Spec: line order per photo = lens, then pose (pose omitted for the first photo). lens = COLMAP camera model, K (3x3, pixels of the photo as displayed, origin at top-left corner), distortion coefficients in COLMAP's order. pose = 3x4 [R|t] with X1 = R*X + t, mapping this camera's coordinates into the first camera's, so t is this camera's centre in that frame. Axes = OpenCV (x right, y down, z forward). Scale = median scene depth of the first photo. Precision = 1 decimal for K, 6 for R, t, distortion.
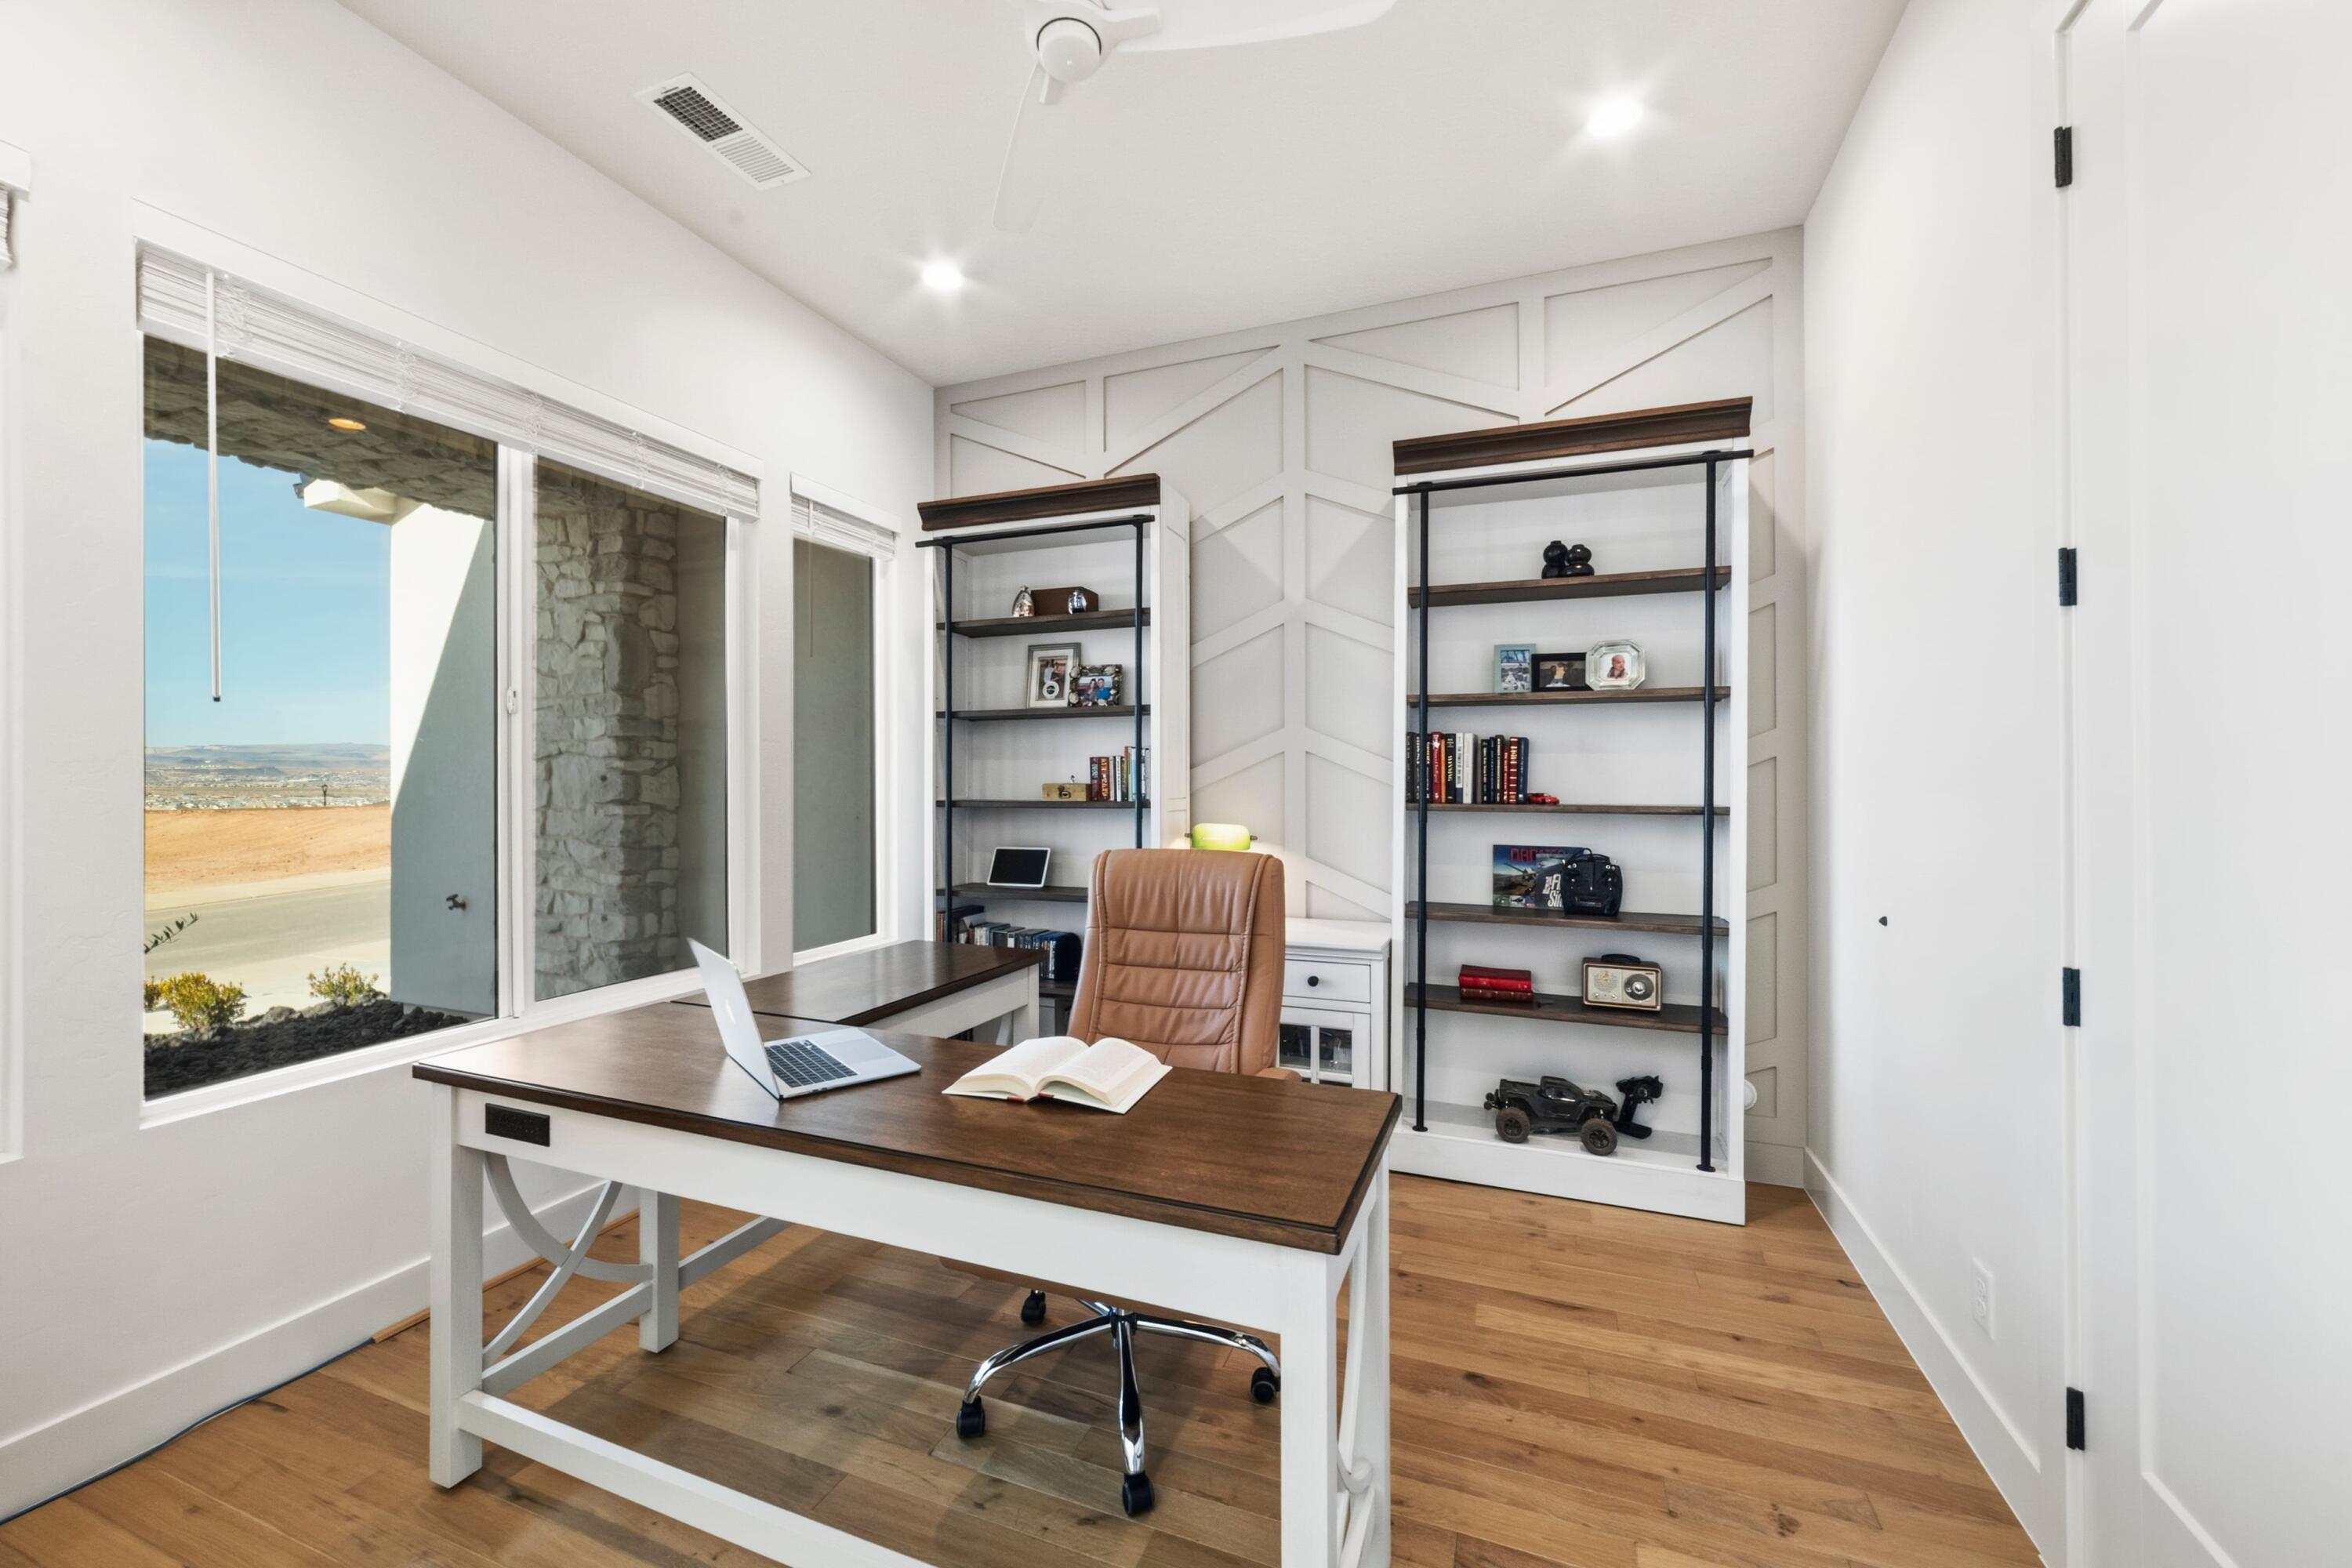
lens RADIAL K [[898.2, 0, 1183.9], [0, 898.2, 784.0], [0, 0, 1]] dist [0.001003, -0.000021]
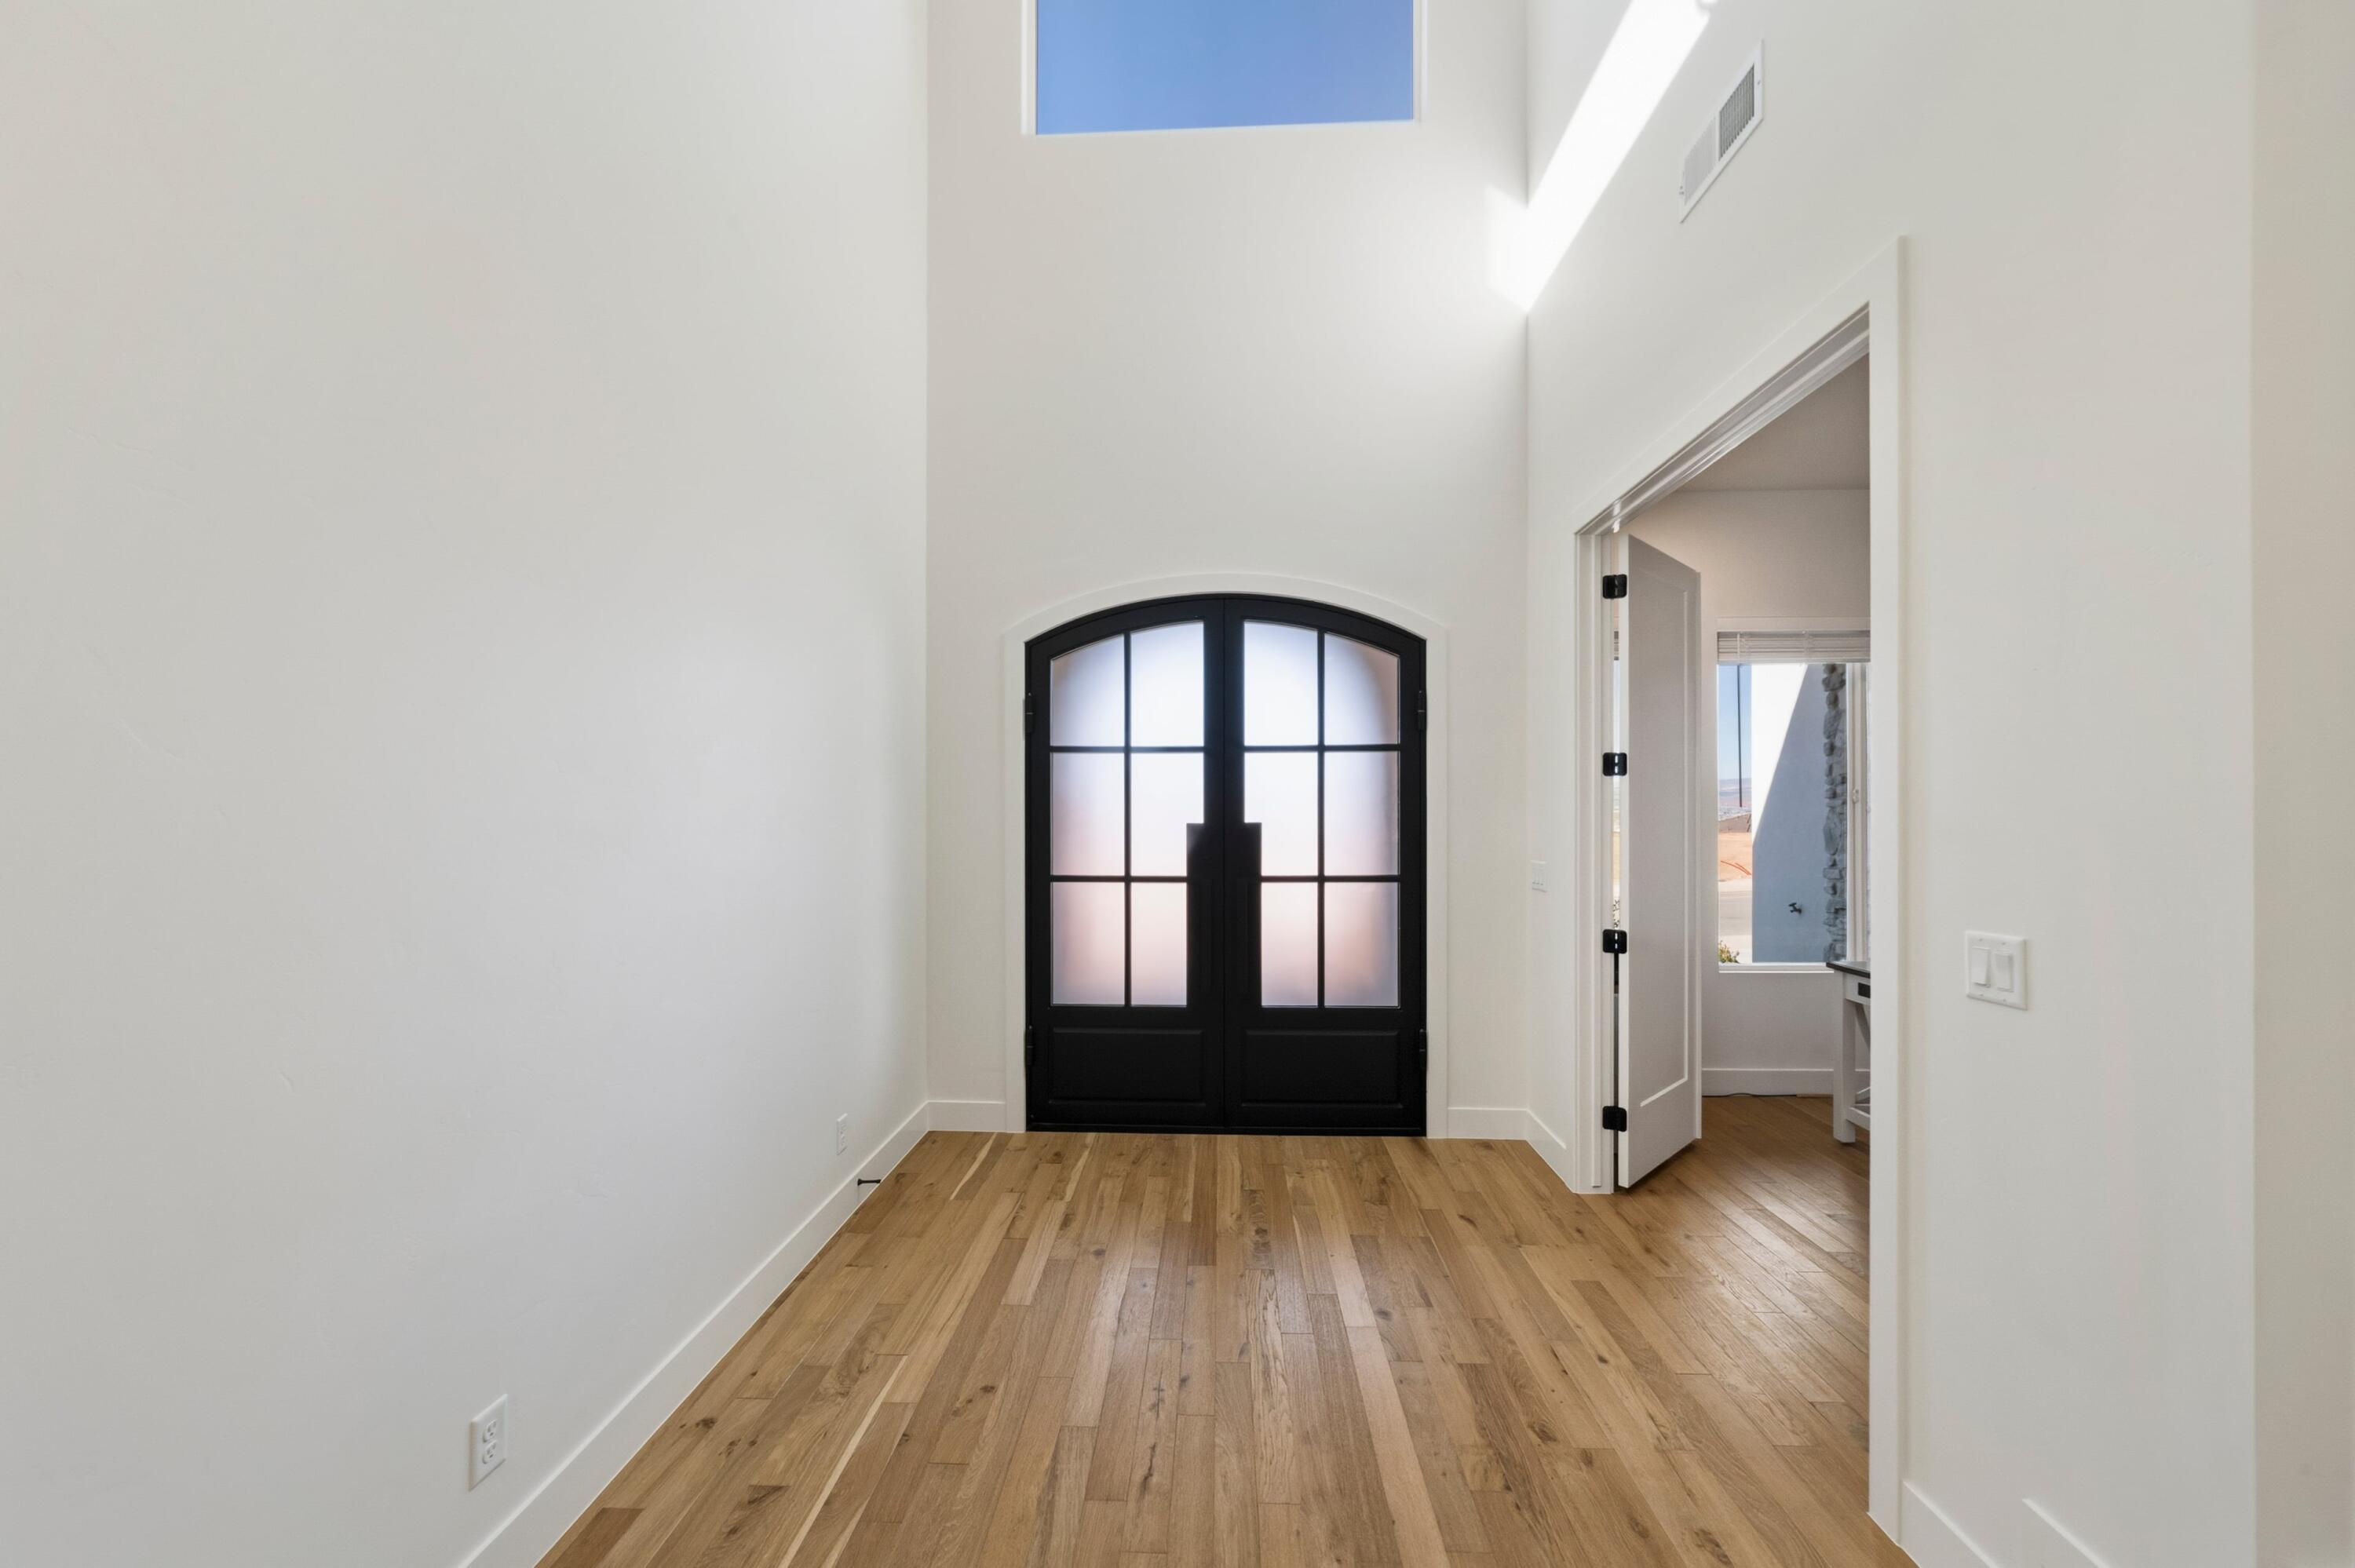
lens RADIAL K [[899.2, 0, 1182.5], [0, 899.2, 802.7], [0, 0, 1]] dist [0.001003, -0.000021]
pose [[0.322579, -0.012368, -0.946462, 0.259649], [0.002843, 0.999923, -0.012098, -0.025343], [0.946538, 0.001212, 0.322589, -0.420851]]
